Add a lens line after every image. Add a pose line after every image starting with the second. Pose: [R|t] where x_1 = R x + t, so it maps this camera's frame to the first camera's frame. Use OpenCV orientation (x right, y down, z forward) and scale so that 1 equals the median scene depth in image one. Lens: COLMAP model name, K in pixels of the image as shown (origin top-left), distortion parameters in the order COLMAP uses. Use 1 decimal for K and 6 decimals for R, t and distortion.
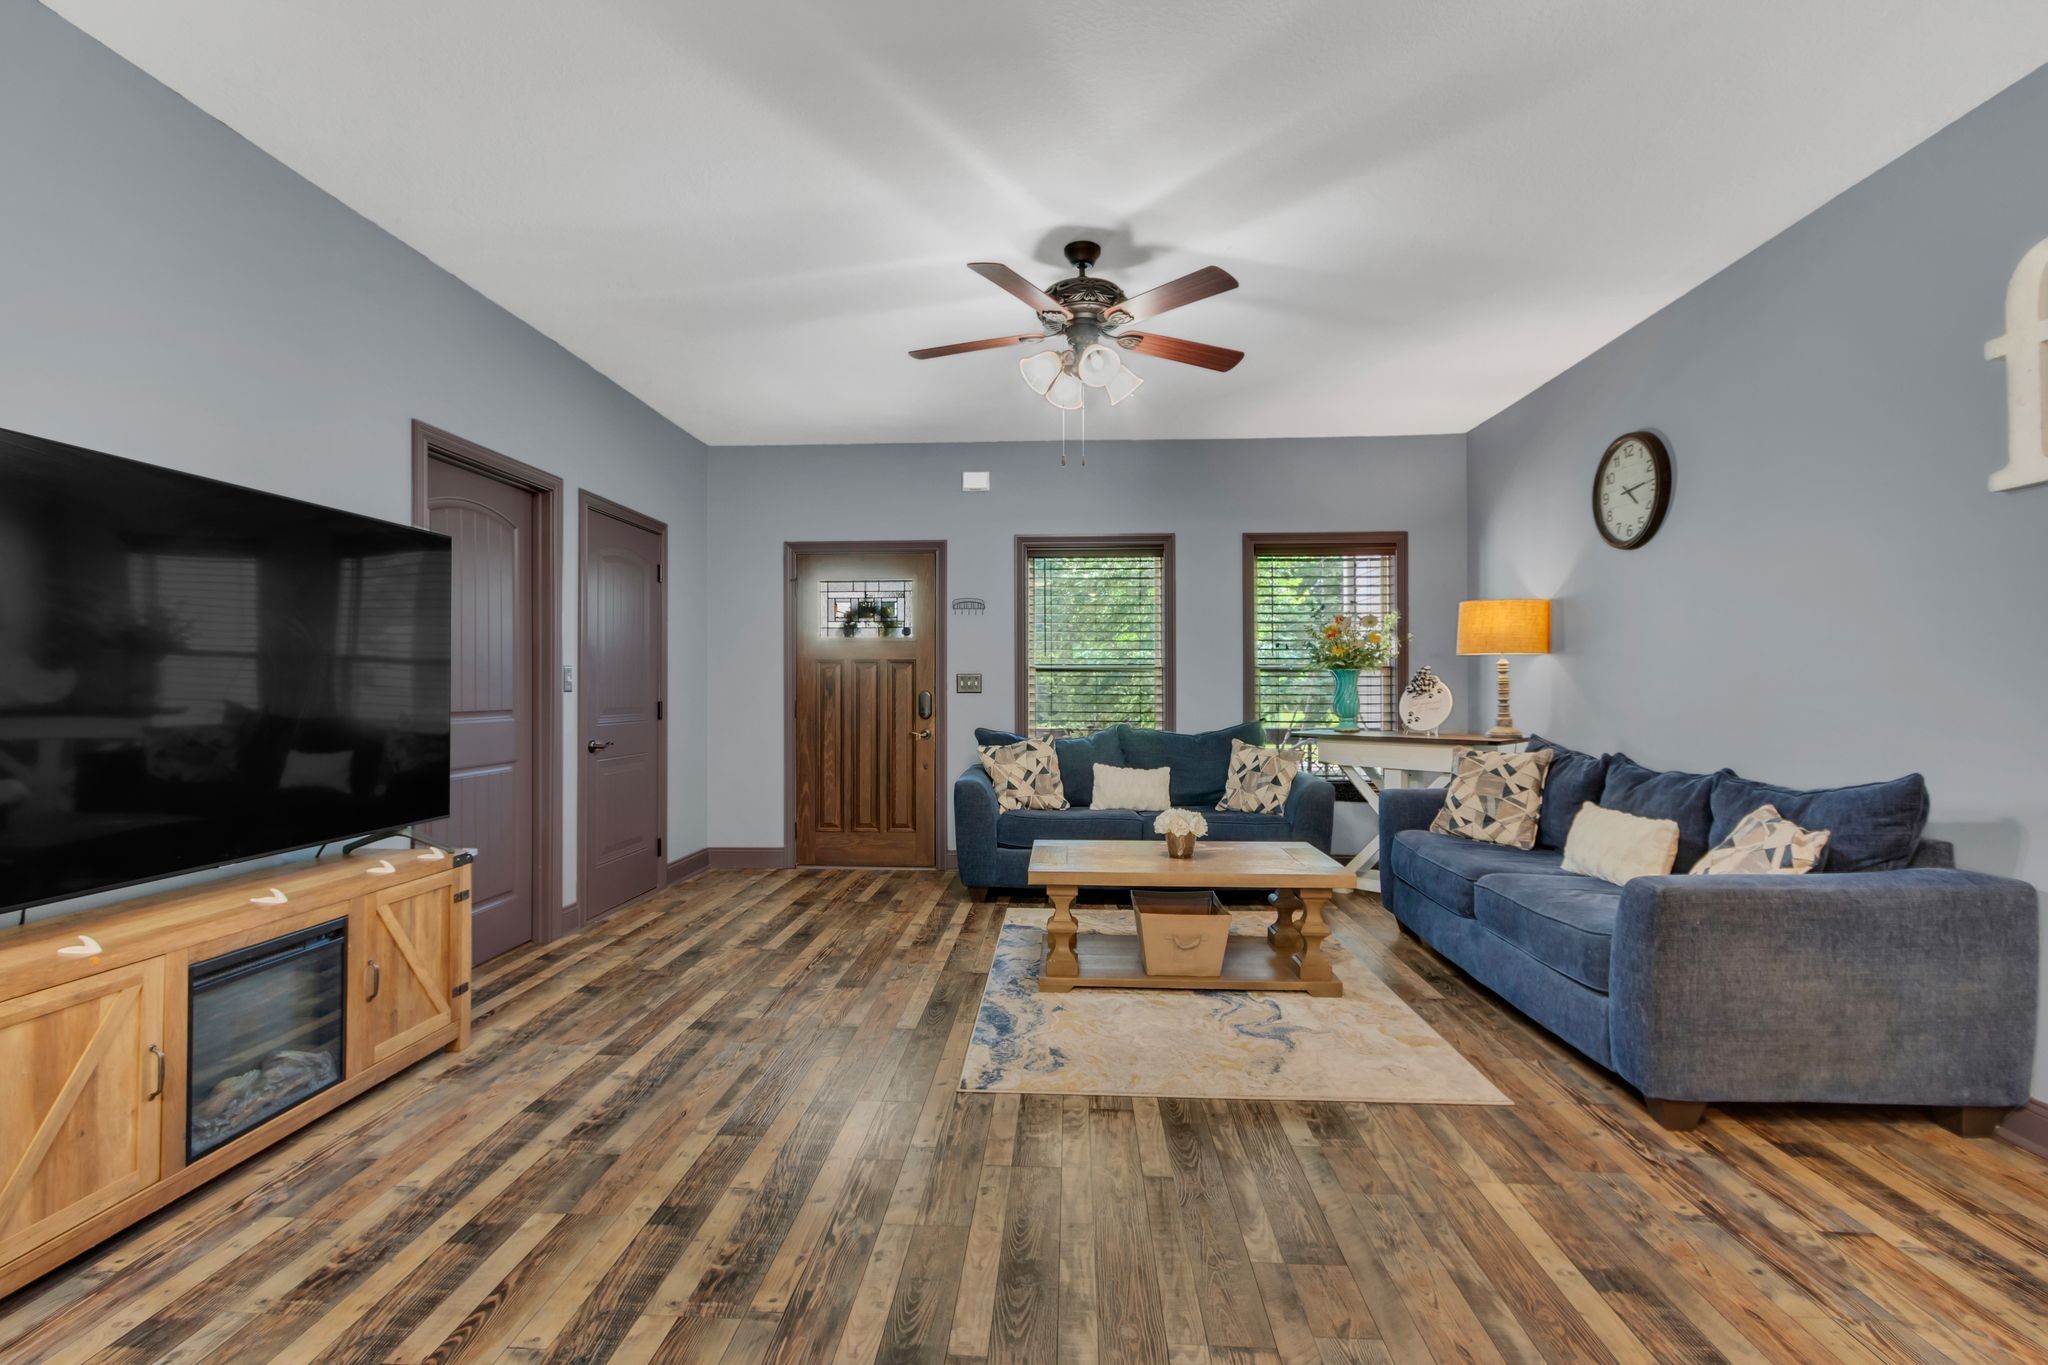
lens RADIAL K [[934.2, 0, 1024.0], [0, 934.2, 682.5], [0, 0, 1]] dist [0.003120, -0.000463]
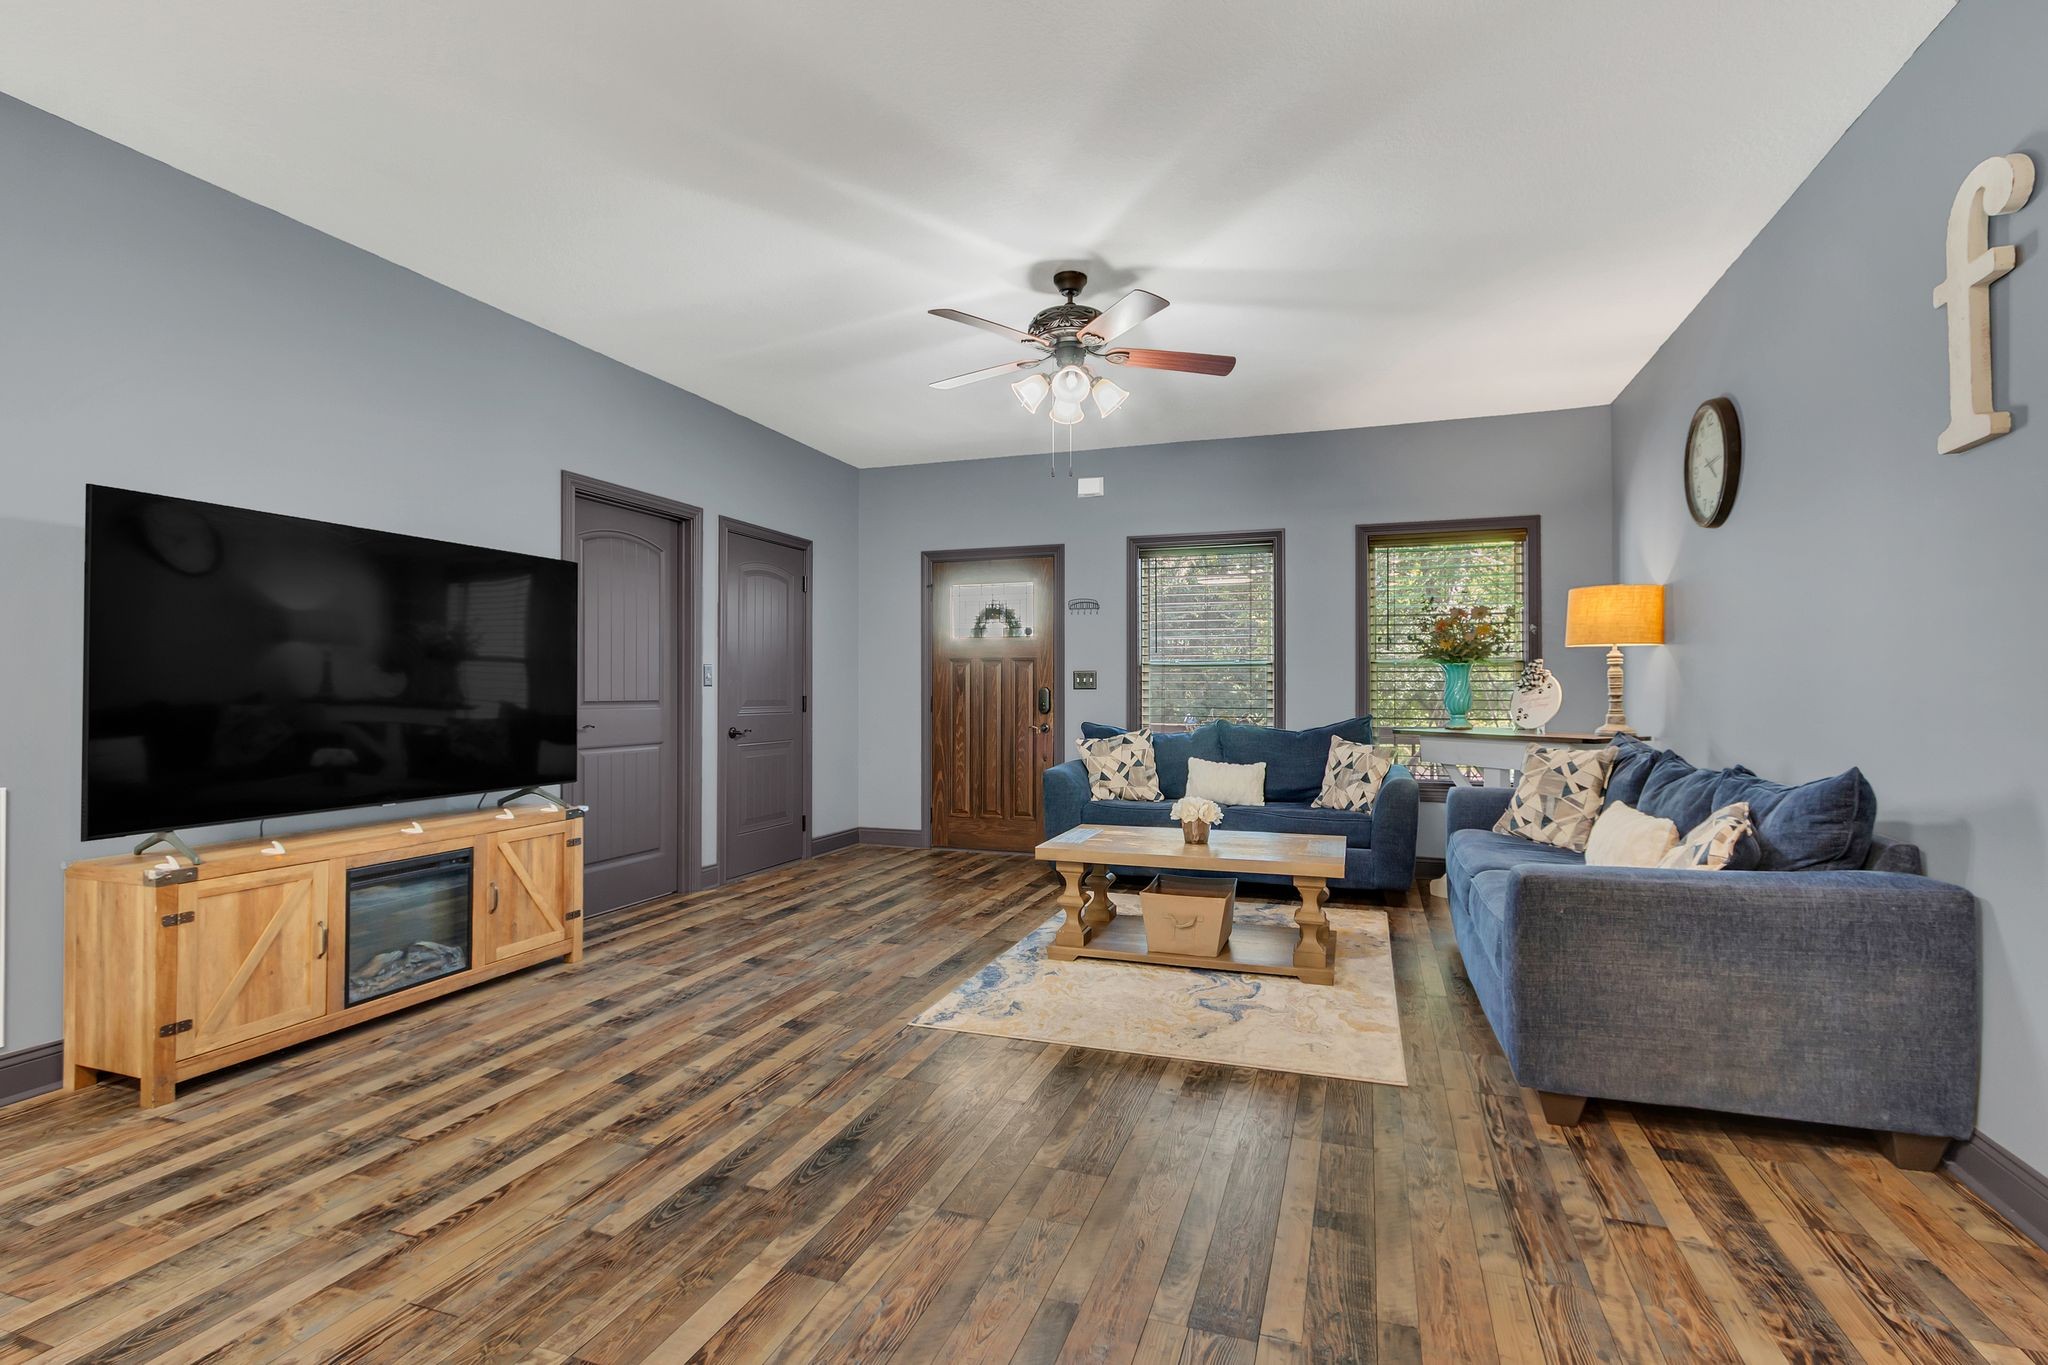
lens RADIAL K [[959.0, 0, 1048.8], [0, 959.0, 682.4], [0, 0, 1]] dist [0.003261, -0.000644]
pose [[0.964158, -0.001670, -0.265324, 0.318657], [0.000818, 0.999994, -0.003320, 0.012184], [0.265328, 0.002984, 0.964154, -0.081496]]
